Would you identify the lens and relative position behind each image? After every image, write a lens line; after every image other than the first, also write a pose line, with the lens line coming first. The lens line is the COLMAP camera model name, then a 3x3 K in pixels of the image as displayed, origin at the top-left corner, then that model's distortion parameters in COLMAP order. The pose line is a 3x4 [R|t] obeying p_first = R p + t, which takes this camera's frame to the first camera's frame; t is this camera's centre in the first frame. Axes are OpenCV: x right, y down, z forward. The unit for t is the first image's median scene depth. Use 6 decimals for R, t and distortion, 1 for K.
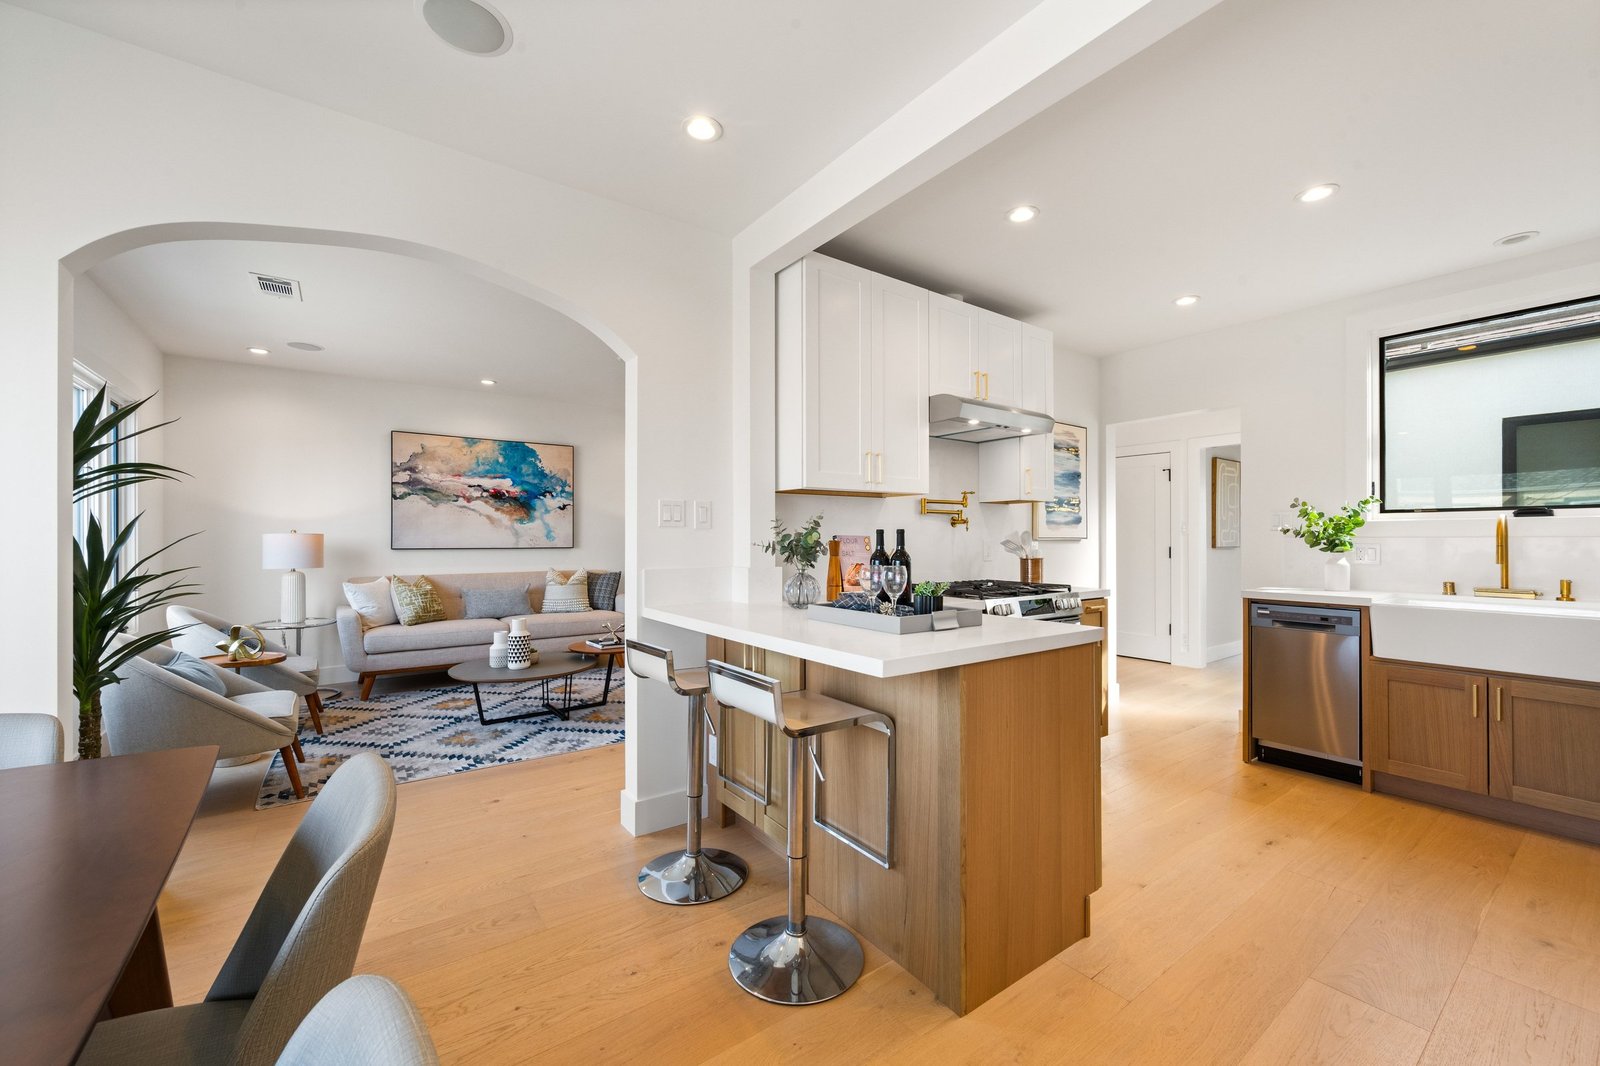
lens RADIAL K [[641.6, 0, 789.0], [0, 641.6, 536.6], [0, 0, 1]] dist [0.000409, -0.000633]
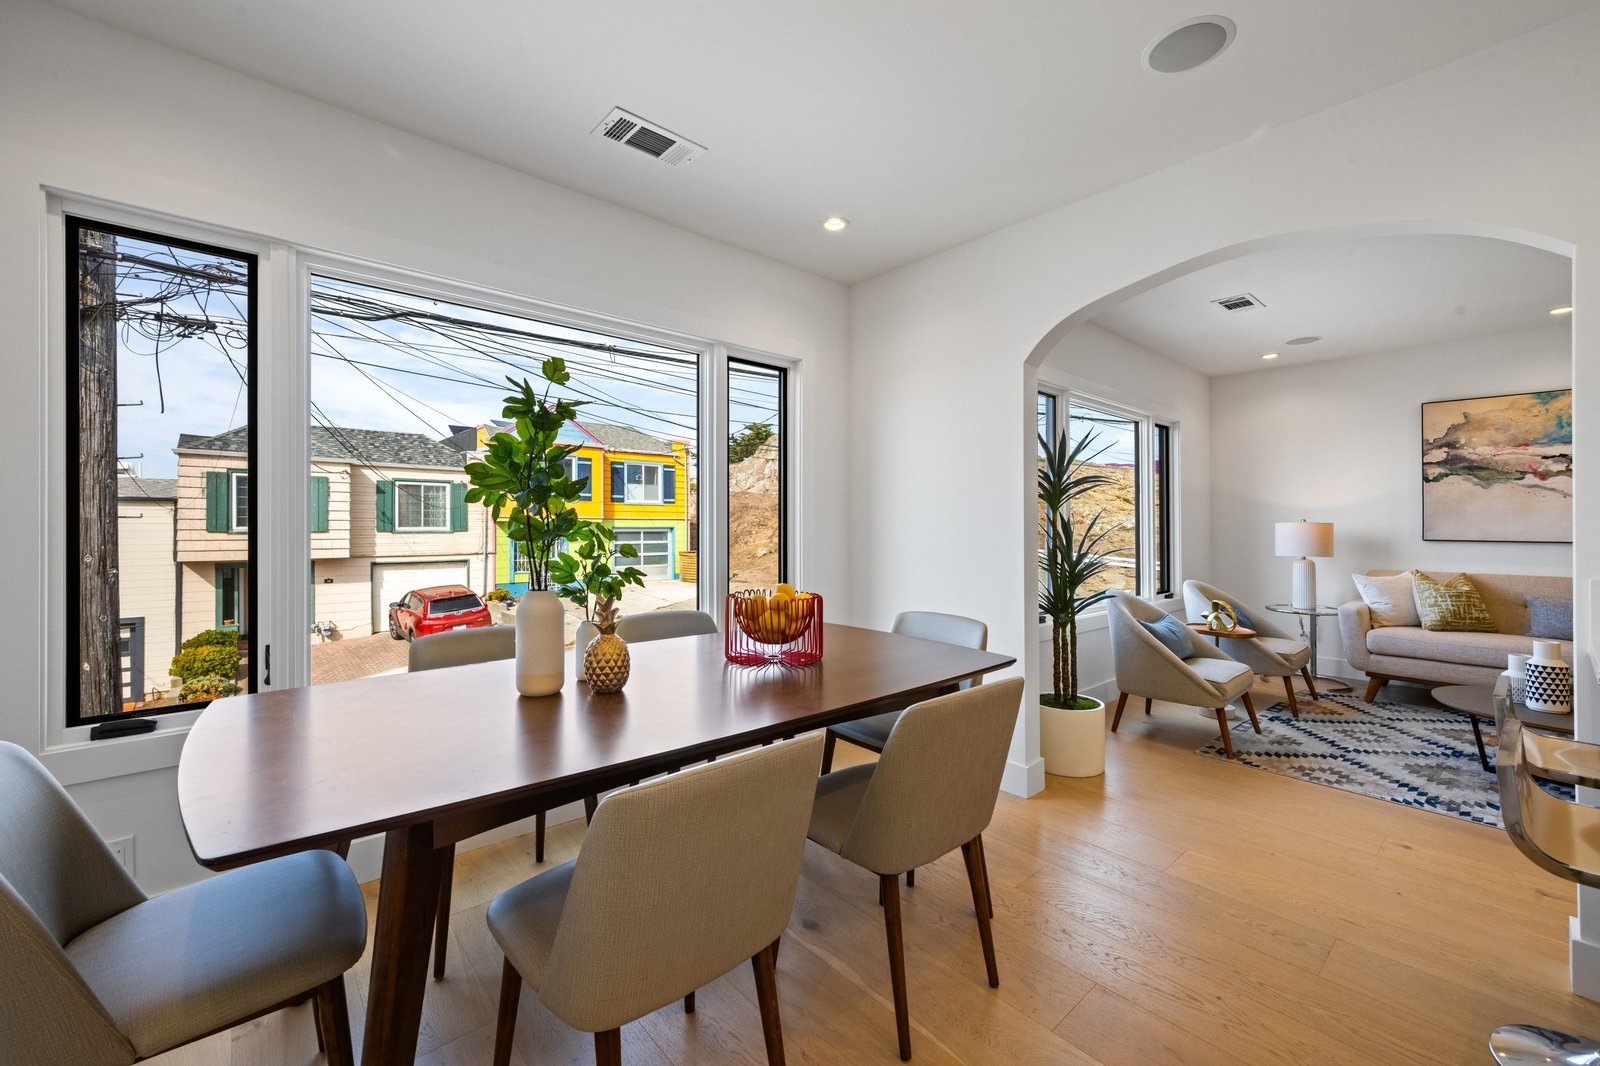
lens RADIAL K [[641.6, 0, 796.8], [0, 641.6, 529.2], [0, 0, 1]] dist [0.000409, -0.000633]
pose [[0.093695, 0.009502, -0.995556, 0.183108], [-0.000483, 0.999955, 0.009499, -0.003360], [0.995601, -0.000409, 0.093695, 0.088335]]
